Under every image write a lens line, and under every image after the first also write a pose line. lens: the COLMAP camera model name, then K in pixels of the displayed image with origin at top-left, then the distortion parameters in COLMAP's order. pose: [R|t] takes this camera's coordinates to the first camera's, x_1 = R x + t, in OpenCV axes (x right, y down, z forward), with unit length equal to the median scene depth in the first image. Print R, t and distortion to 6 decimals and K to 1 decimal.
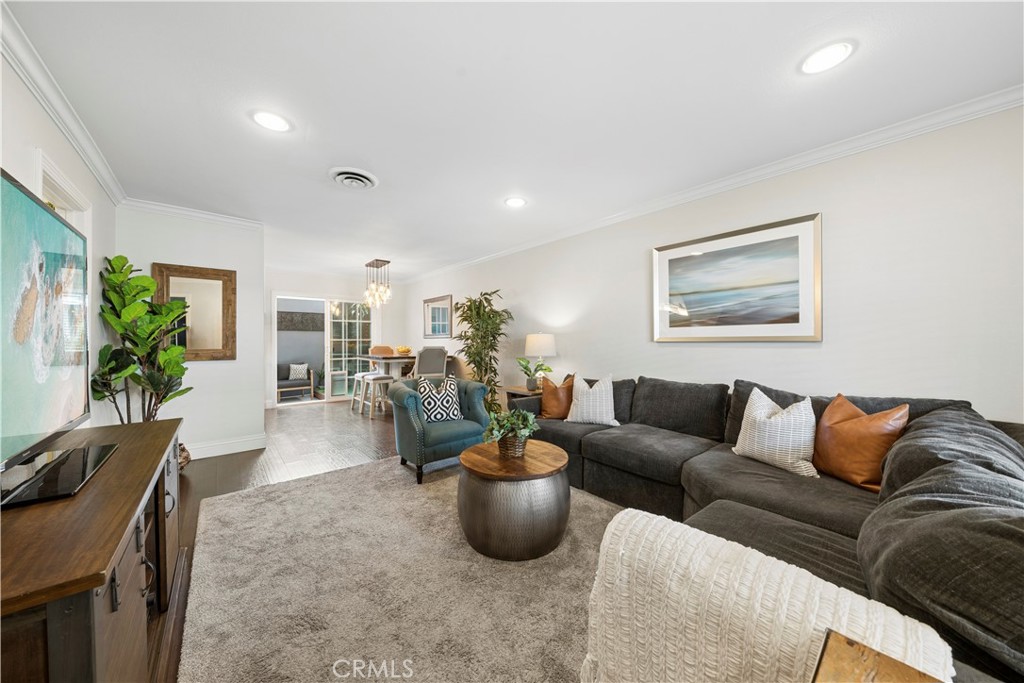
lens RADIAL K [[348.8, 0, 510.9], [0, 348.8, 335.5], [0, 0, 1]] dist [-0.001476, -0.000017]
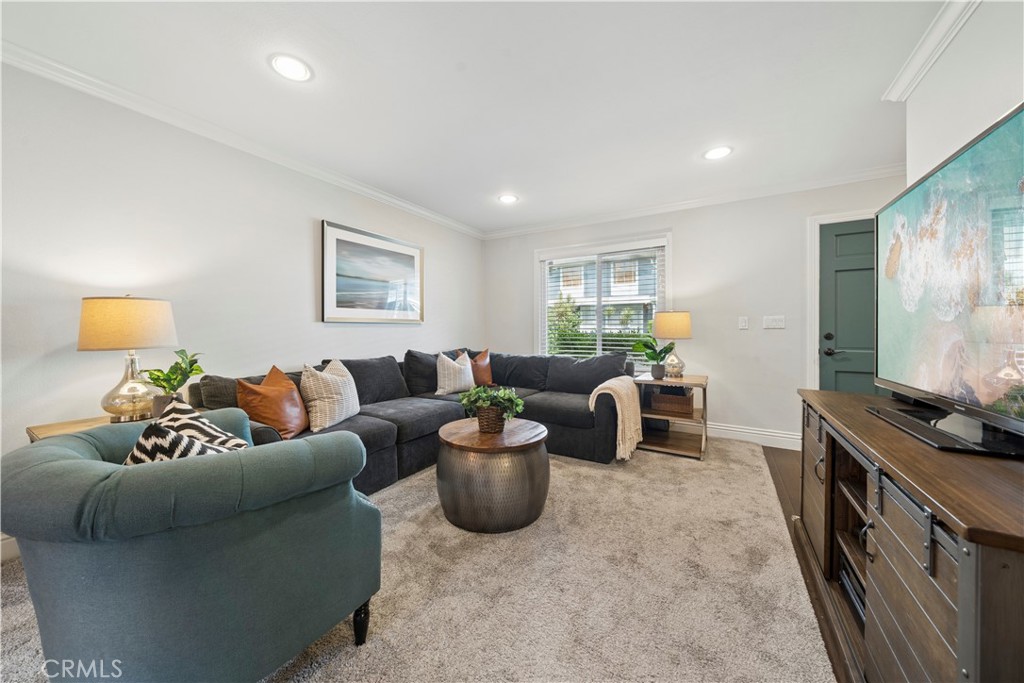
lens RADIAL K [[348.8, 0, 510.9], [0, 348.8, 335.5], [0, 0, 1]] dist [-0.001476, -0.000017]
pose [[-0.316396, 0.005534, 0.948611, -0.758395], [0.009856, 0.999948, -0.002546, 0.075369], [-0.948576, 0.008544, -0.316435, 1.019669]]
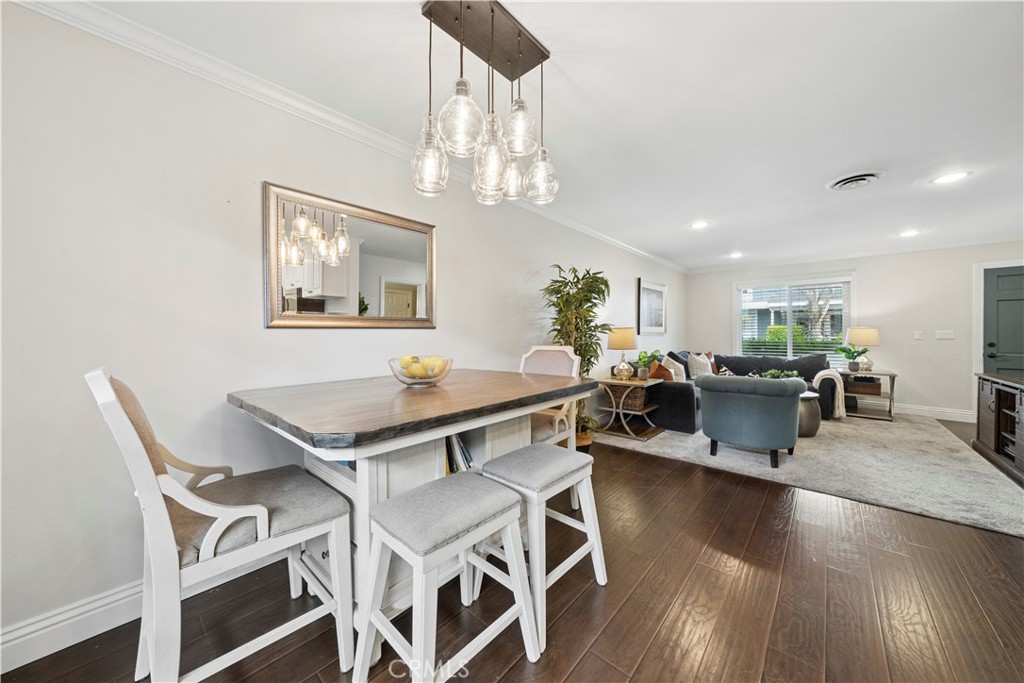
lens RADIAL K [[354.0, 0, 507.6], [0, 354.0, 338.2], [0, 0, 1]] dist [0.000157, 0.000062]
pose [[-0.134571, 0.008798, 0.990865, -1.390258], [0.005818, 0.999950, -0.008088, 0.054464], [-0.990887, 0.004676, -0.134615, 2.225329]]
